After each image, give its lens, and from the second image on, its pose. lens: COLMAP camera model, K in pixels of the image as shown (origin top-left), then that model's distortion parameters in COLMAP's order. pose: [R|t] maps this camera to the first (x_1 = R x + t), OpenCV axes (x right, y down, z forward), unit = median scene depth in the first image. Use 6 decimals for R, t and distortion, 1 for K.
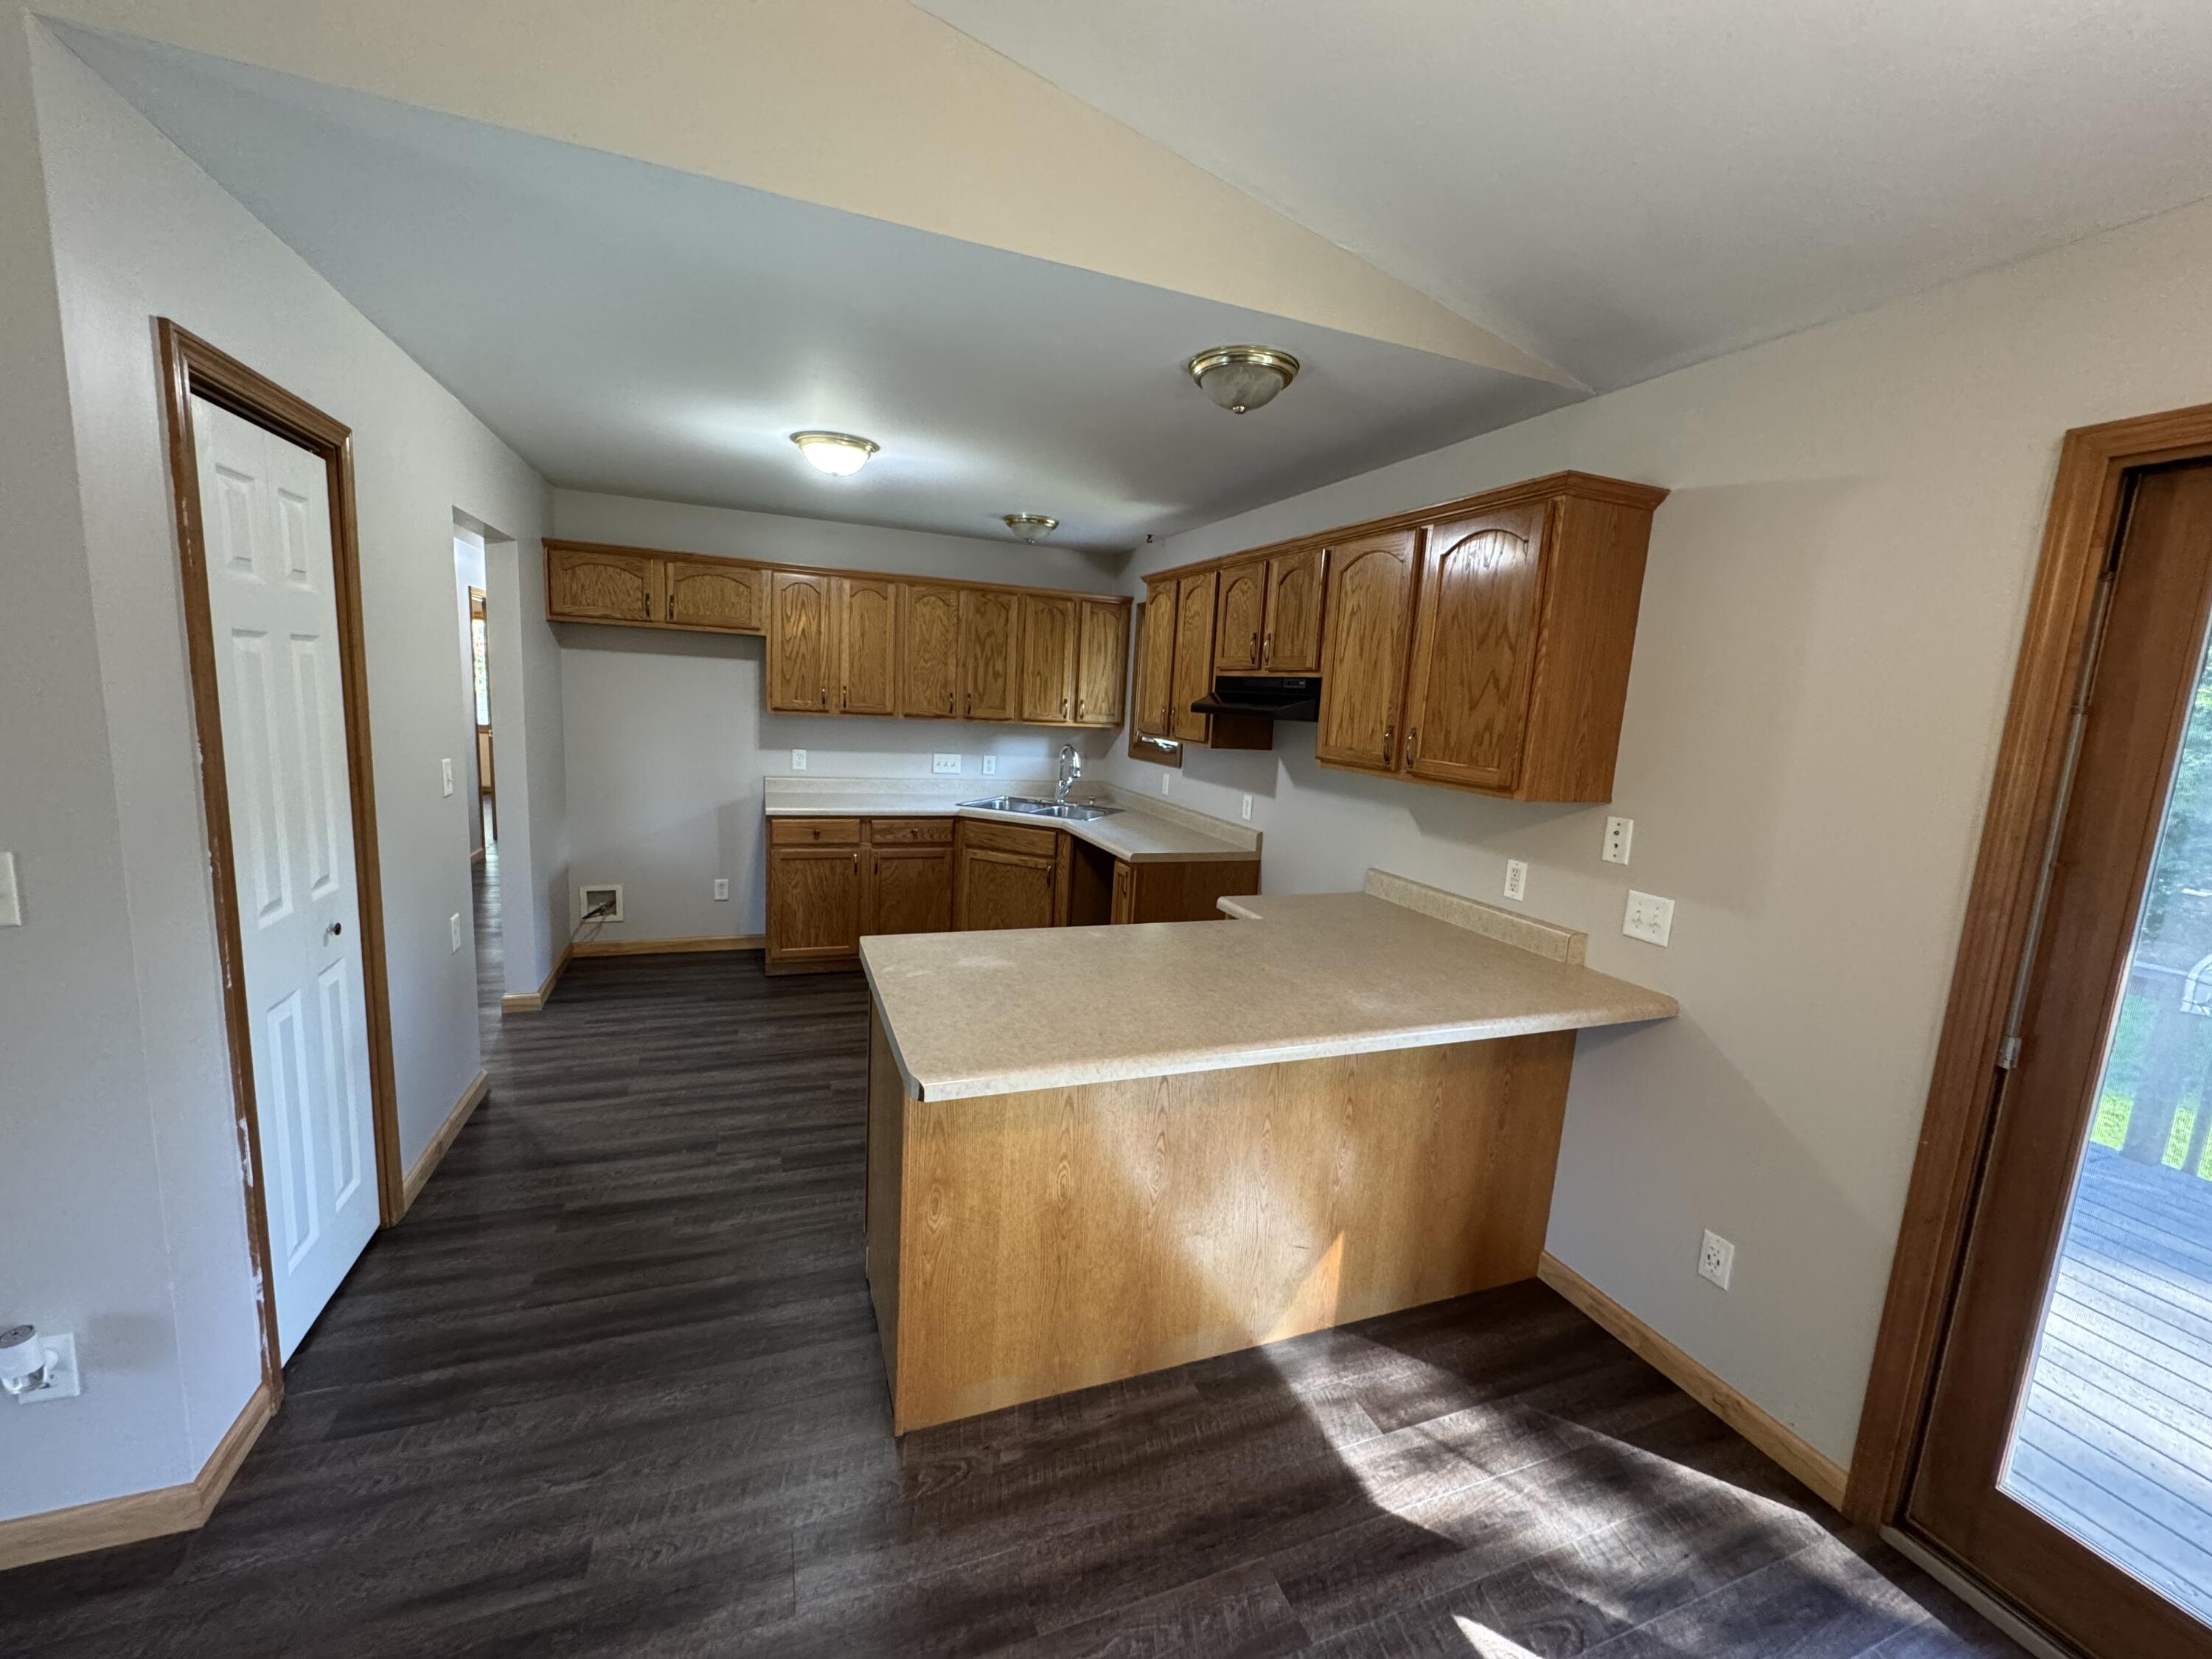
lens RADIAL K [[879.9, 0, 1101.3], [0, 879.9, 826.6], [0, 0, 1]] dist [0.000244, -0.000074]
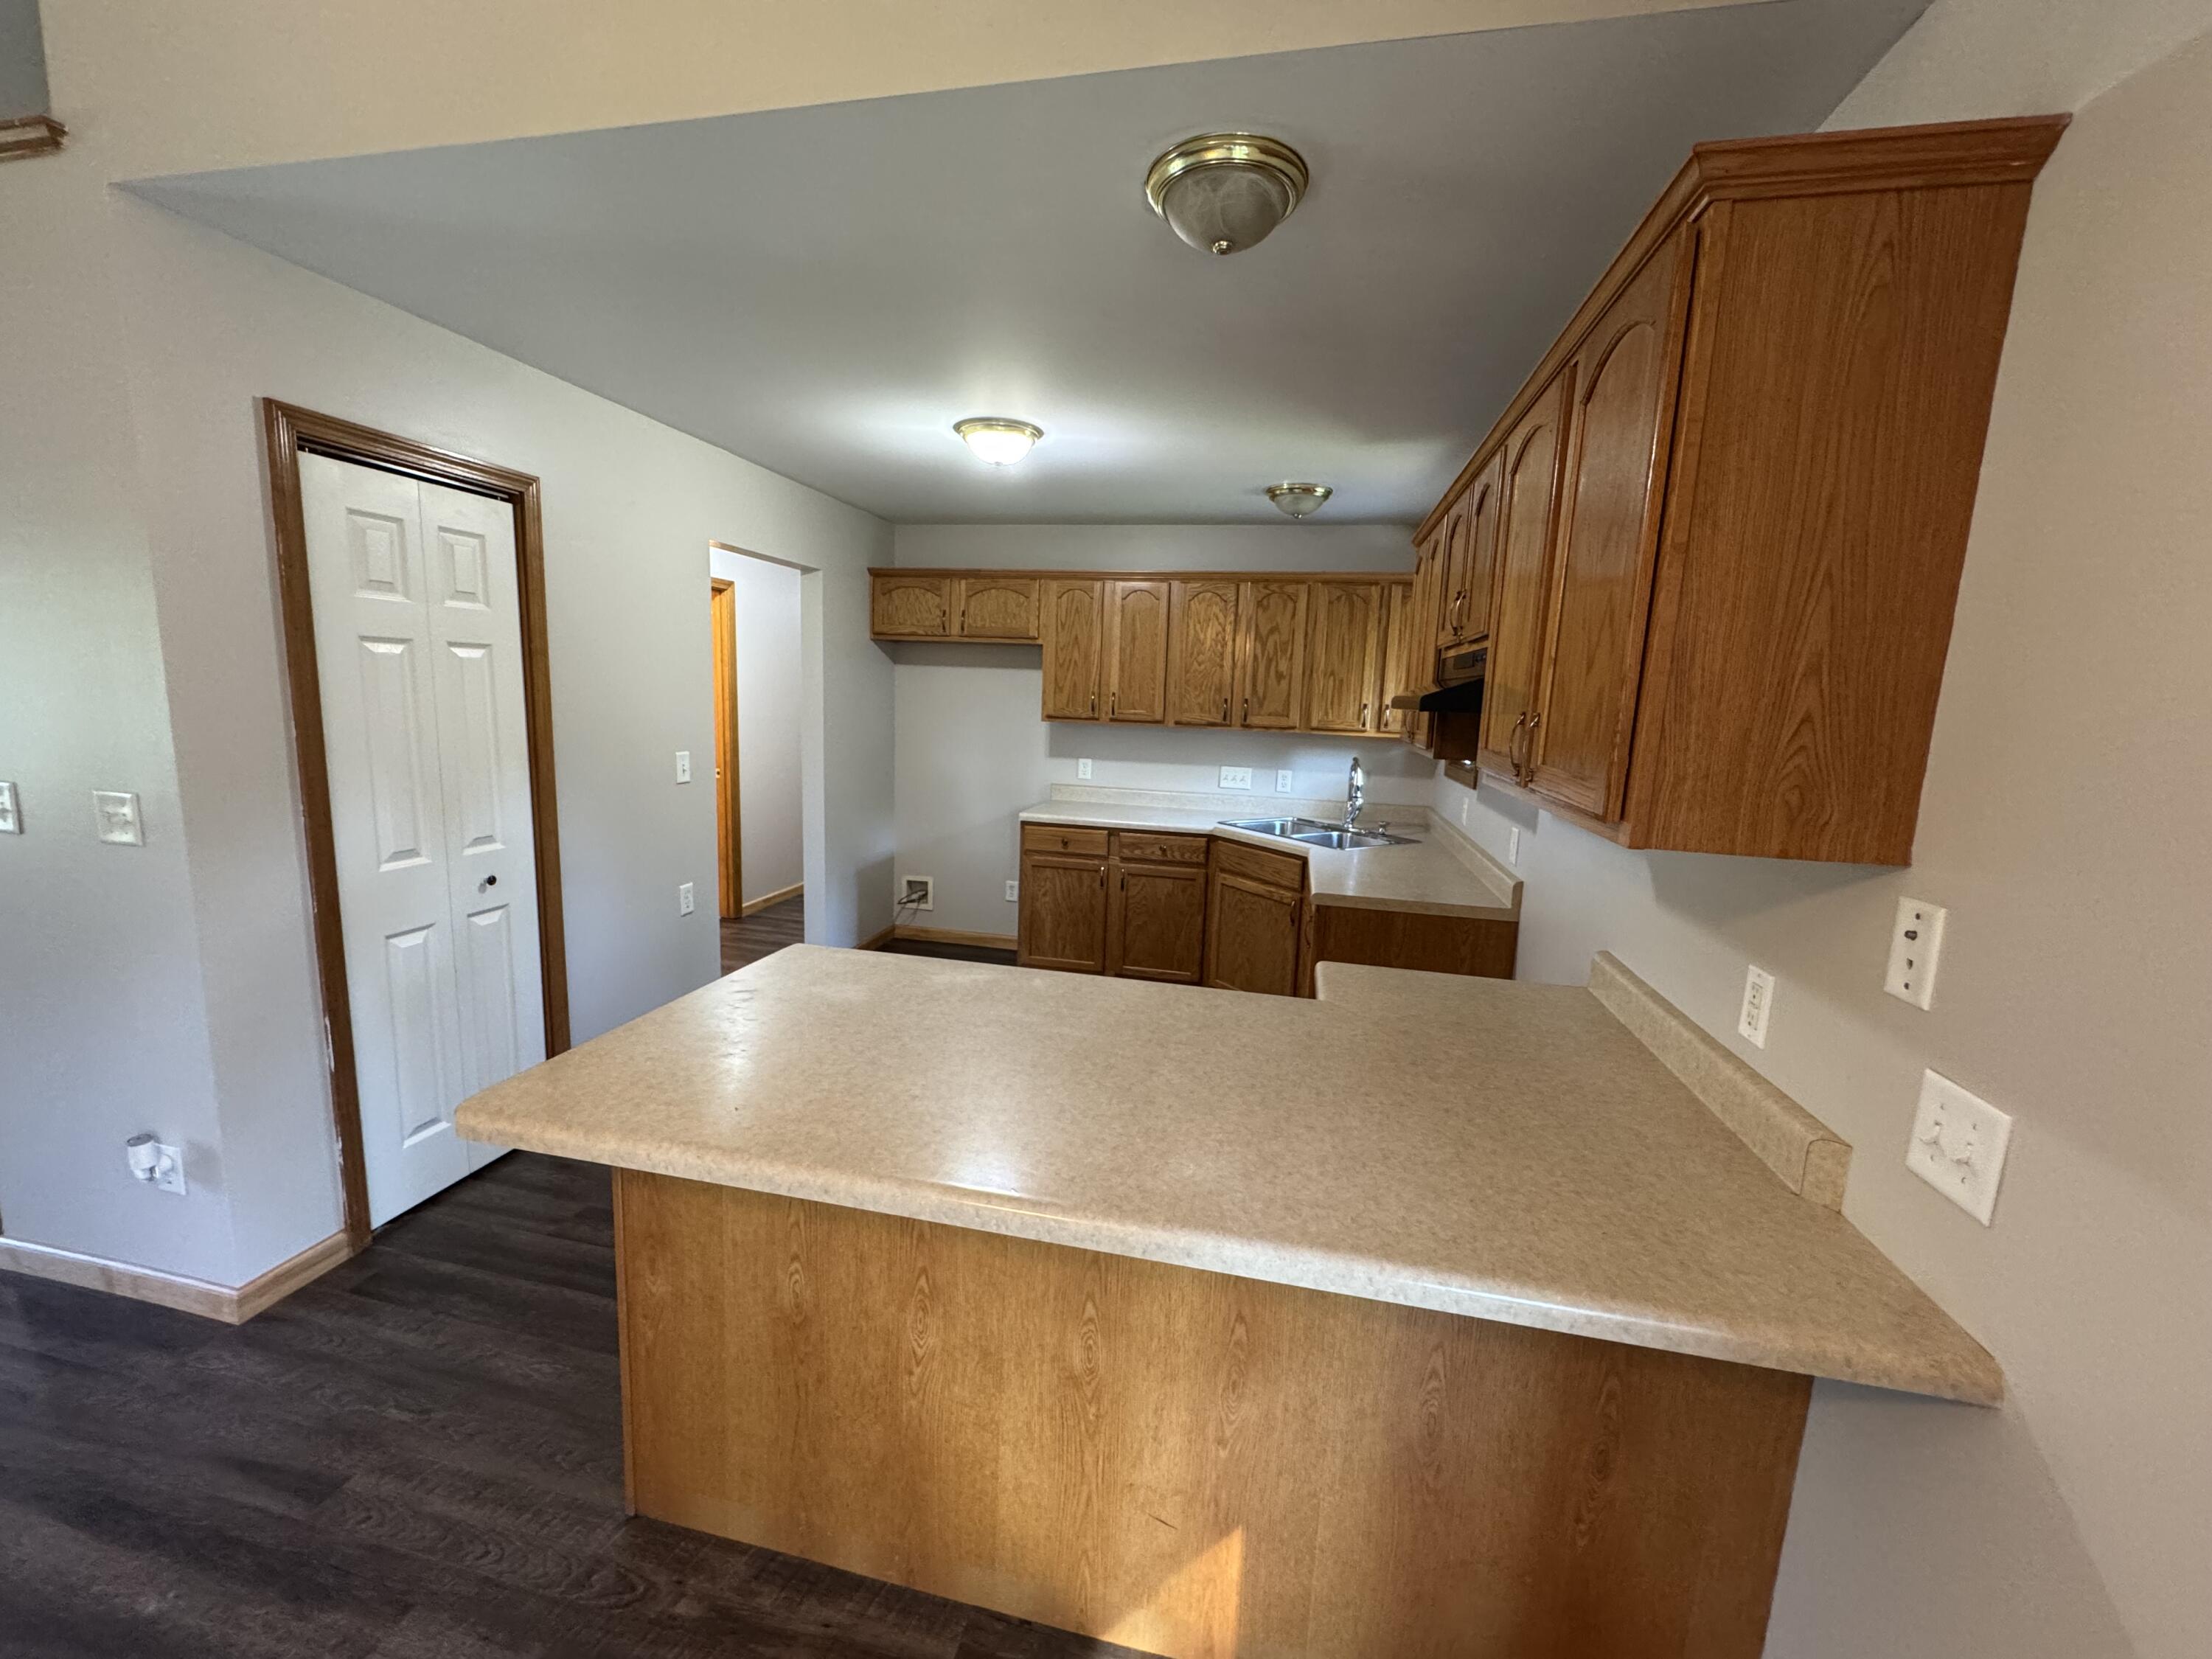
lens RADIAL K [[879.9, 0, 1101.3], [0, 879.9, 826.6], [0, 0, 1]] dist [0.000244, -0.000074]
pose [[0.834408, 0.059163, -0.547963, 0.323987], [-0.074302, 0.997221, -0.005475, -0.009858], [0.546116, 0.045283, 0.836485, 0.268066]]
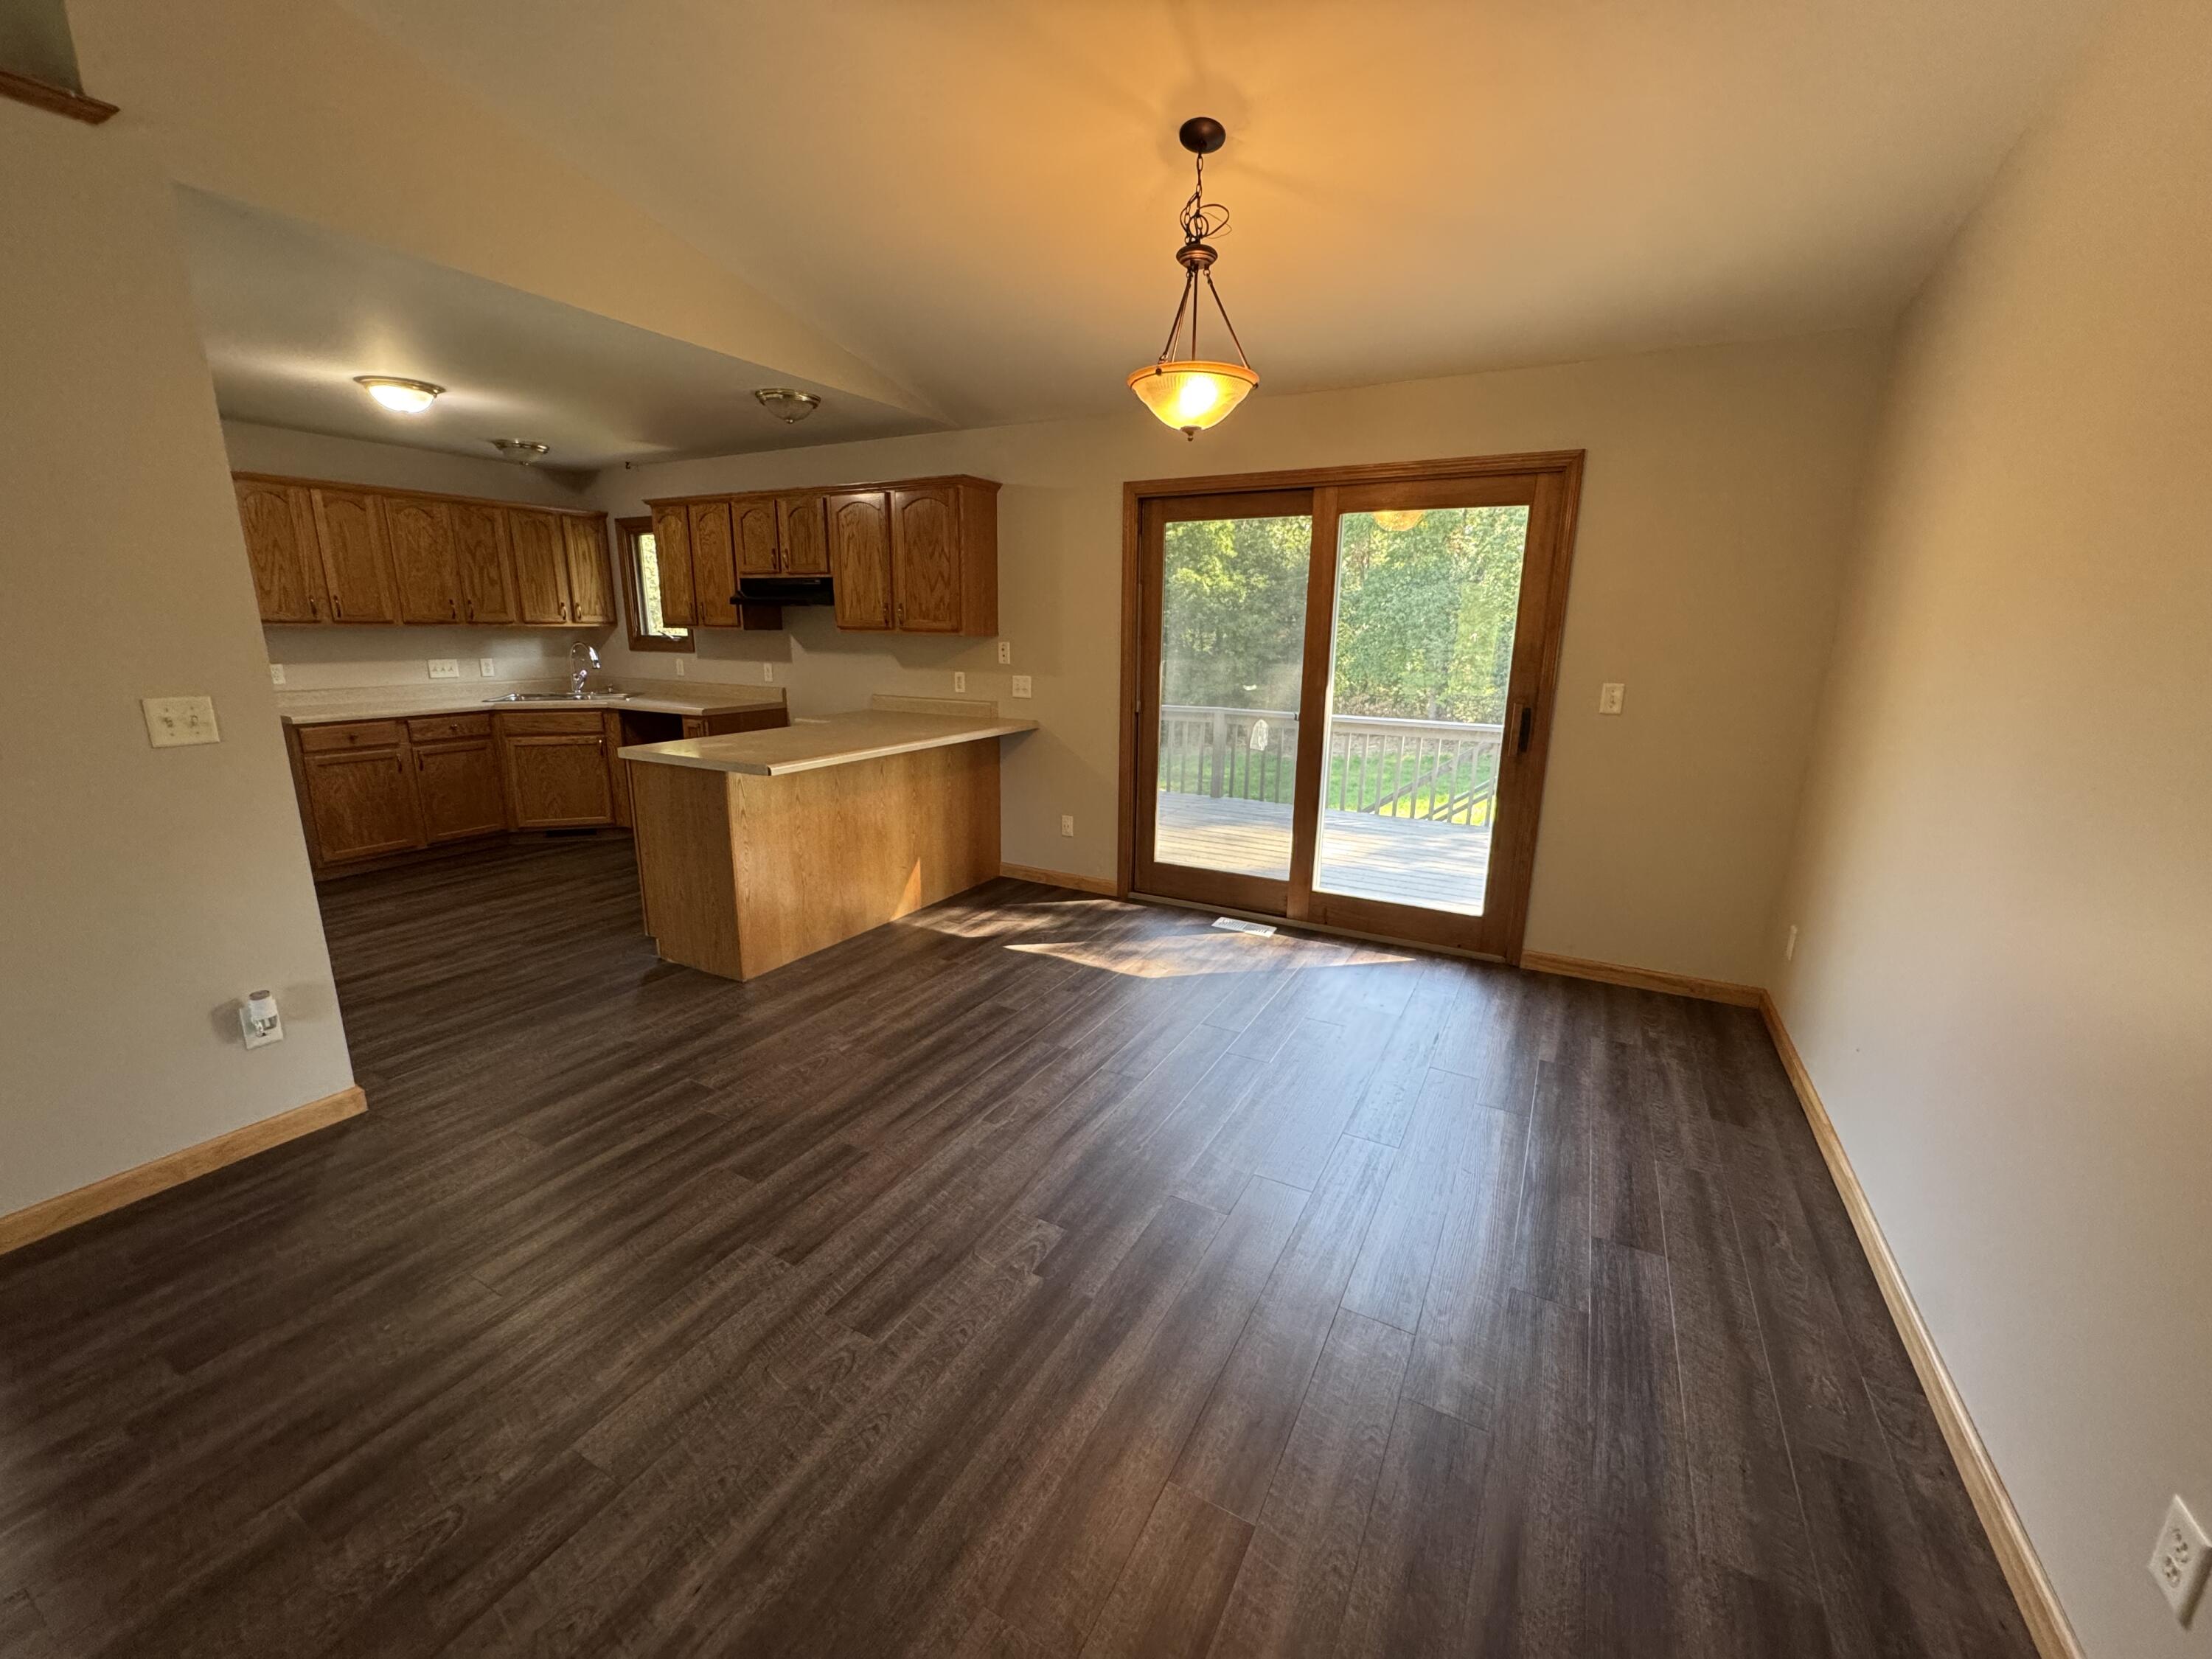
lens RADIAL K [[879.9, 0, 1101.3], [0, 879.9, 826.6], [0, 0, 1]] dist [0.000244, -0.000074]
pose [[0.762423, -0.193513, 0.617466, -0.411378], [0.127955, 0.980480, 0.149288, 0.092692], [-0.634302, -0.034813, 0.772301, -0.526492]]
